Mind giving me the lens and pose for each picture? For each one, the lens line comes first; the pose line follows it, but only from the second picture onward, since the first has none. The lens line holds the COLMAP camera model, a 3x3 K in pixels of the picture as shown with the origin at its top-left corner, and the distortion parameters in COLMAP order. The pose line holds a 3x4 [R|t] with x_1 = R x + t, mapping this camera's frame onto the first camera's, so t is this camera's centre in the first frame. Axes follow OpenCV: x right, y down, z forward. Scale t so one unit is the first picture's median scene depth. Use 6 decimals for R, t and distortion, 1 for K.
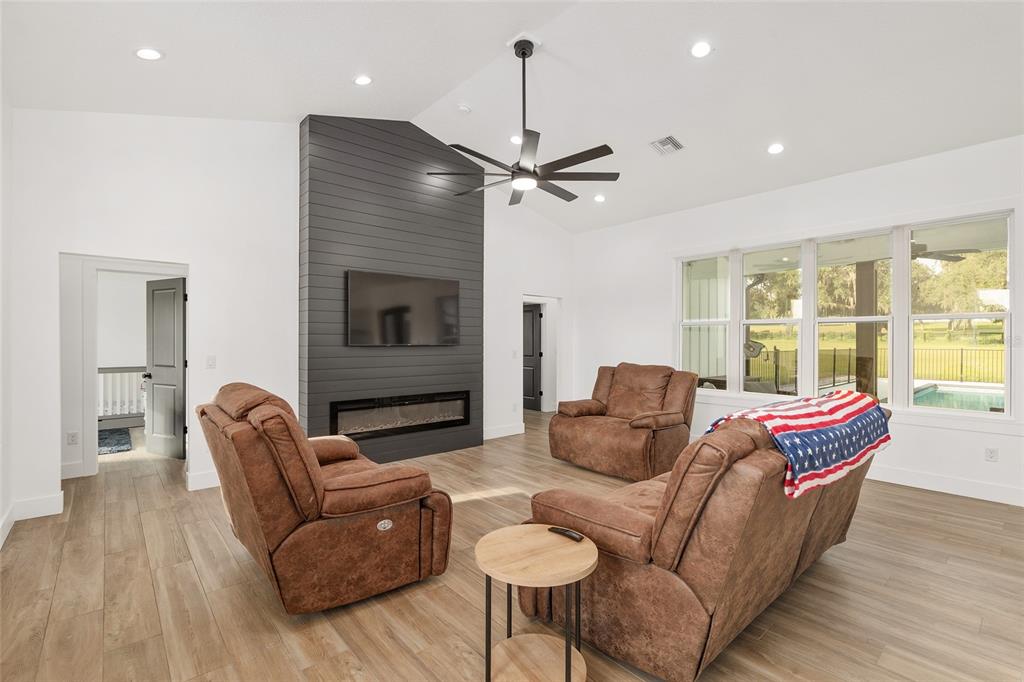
lens RADIAL K [[471.0, 0, 505.8], [0, 471.0, 339.1], [0, 0, 1]] dist [-0.000795, 0.001626]
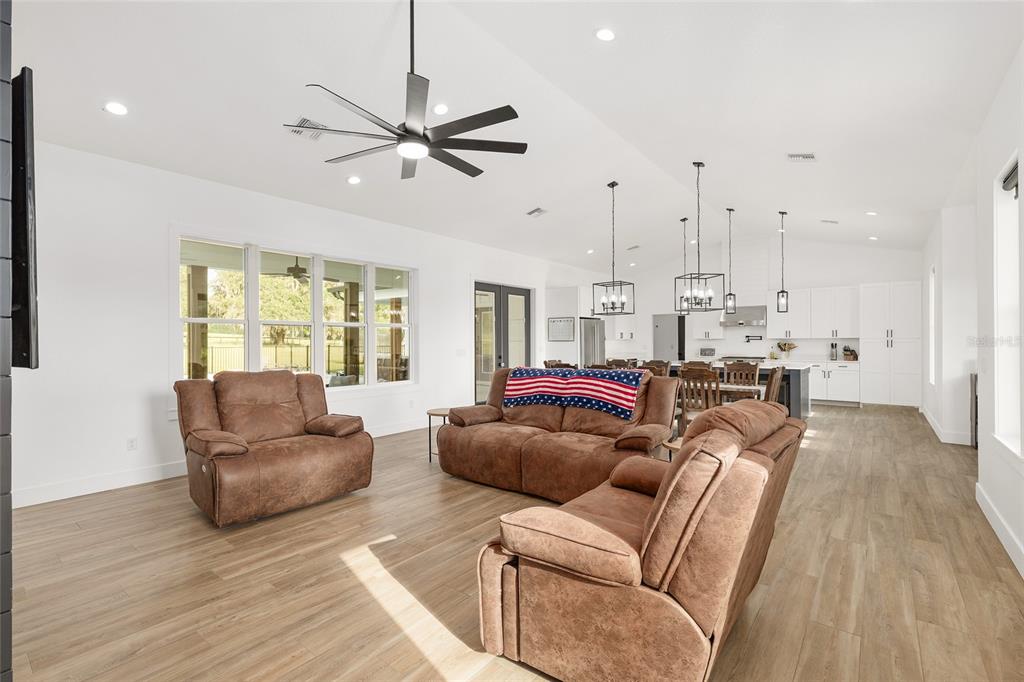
lens RADIAL K [[471.0, 0, 514.6], [0, 471.0, 344.8], [0, 0, 1]] dist [-0.000795, 0.001626]
pose [[-0.206392, -0.011053, 0.978407, -0.641201], [0.001411, 0.999932, 0.011594, -0.000526], [-0.978468, 0.003774, -0.206363, 0.800429]]
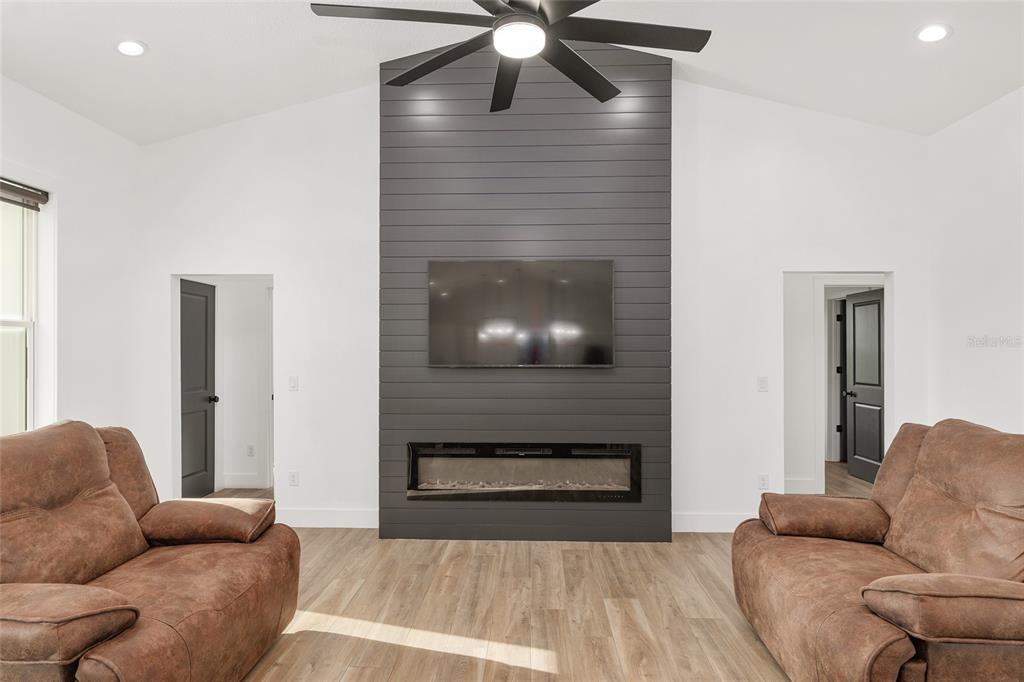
lens RADIAL K [[555.6, 0, 511.1], [0, 555.6, 350.3], [0, 0, 1]] dist [-0.002594, -0.000328]
pose [[0.731753, -0.002284, -0.681566, 0.338050], [0.003716, 0.999993, 0.000638, -0.011331], [0.681560, -0.003000, 0.731756, 0.468124]]
